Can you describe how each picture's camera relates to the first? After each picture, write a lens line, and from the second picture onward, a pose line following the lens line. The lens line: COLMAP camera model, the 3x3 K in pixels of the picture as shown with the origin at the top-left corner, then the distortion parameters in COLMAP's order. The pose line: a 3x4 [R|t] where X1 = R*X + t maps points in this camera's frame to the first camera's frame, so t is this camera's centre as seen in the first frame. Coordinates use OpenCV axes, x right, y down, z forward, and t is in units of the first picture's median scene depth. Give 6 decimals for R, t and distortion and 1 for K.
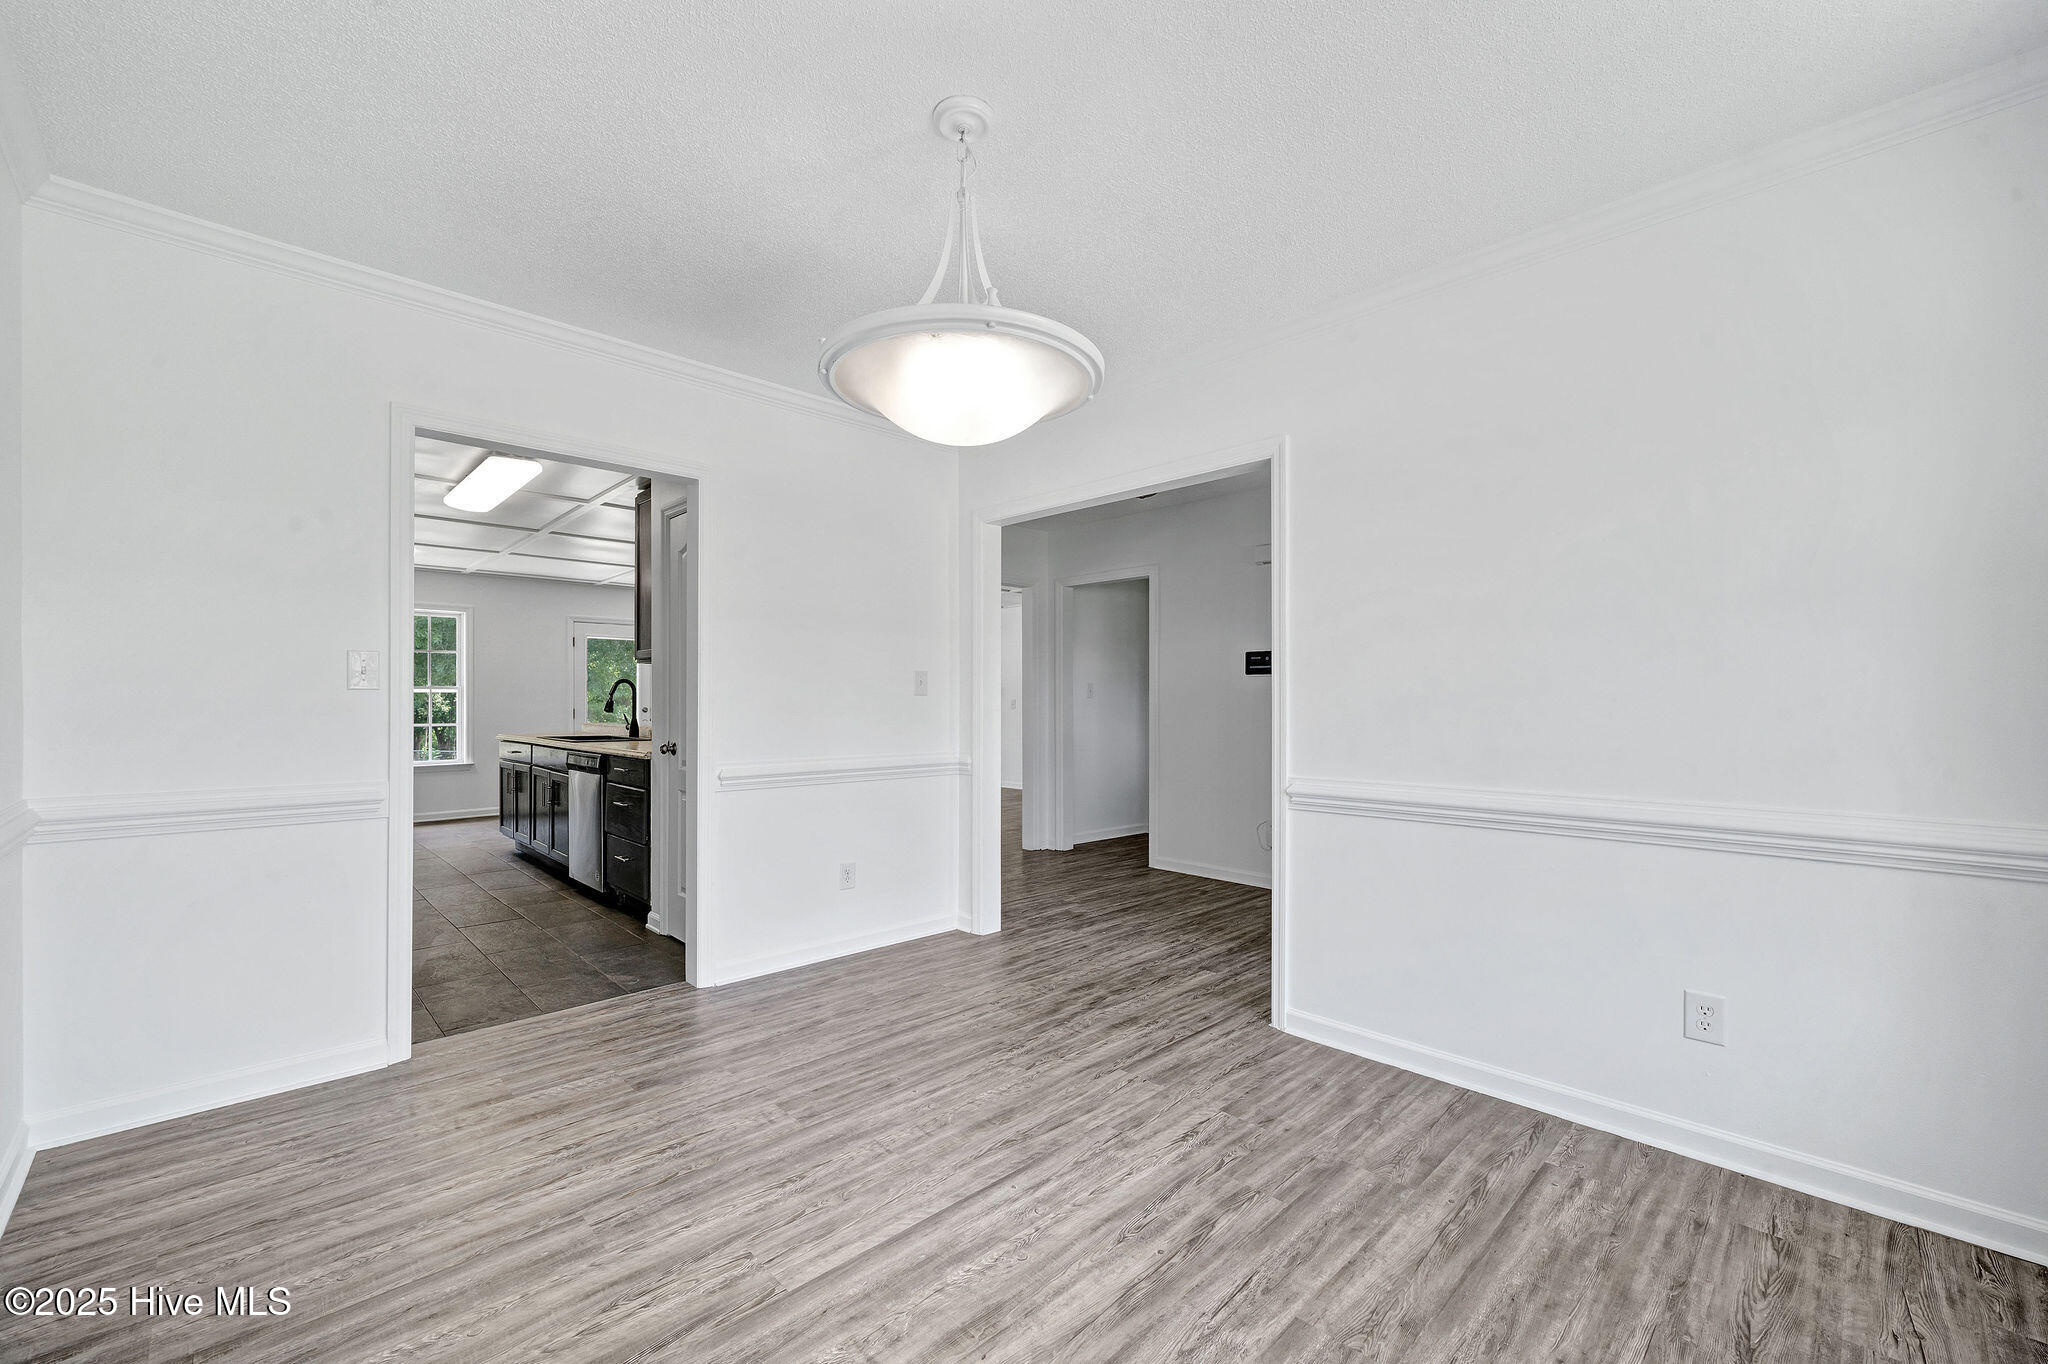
lens RADIAL K [[837.5, 0, 1024.8], [0, 837.5, 691.2], [0, 0, 1]] dist [-0.001437, -0.000070]
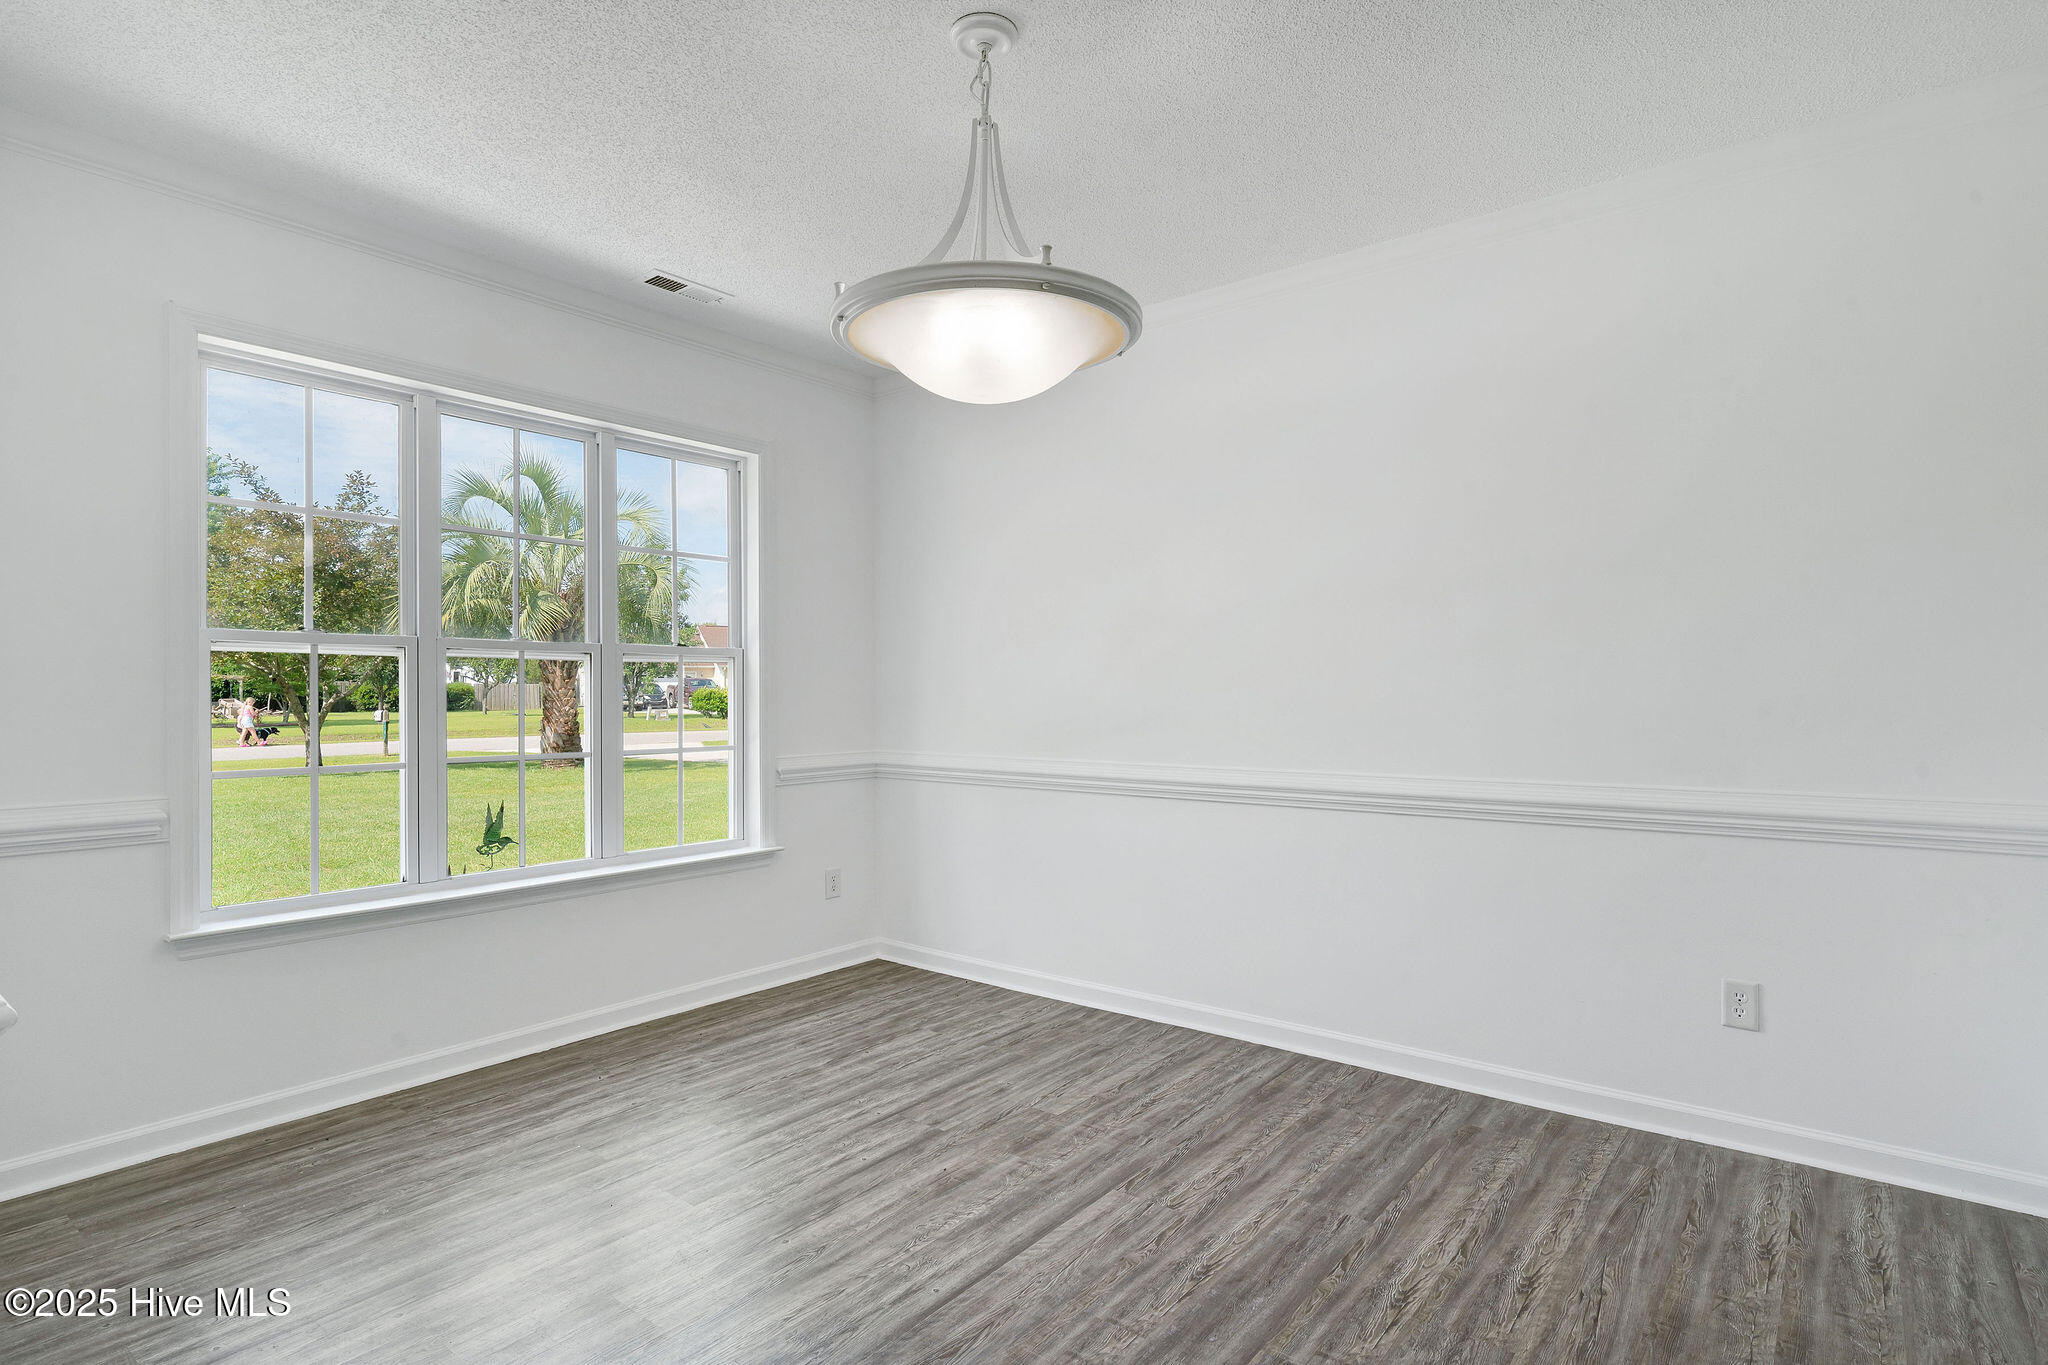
lens RADIAL K [[1026.5, 0, 1008.1], [0, 1026.5, 691.8], [0, 0, 1]] dist [0.002825, 0.000348]
pose [[-0.993110, 0.004225, -0.117113, 0.035094], [0.005894, 0.999886, -0.013912, 0.017344], [0.117041, -0.014506, -0.993021, 2.186236]]
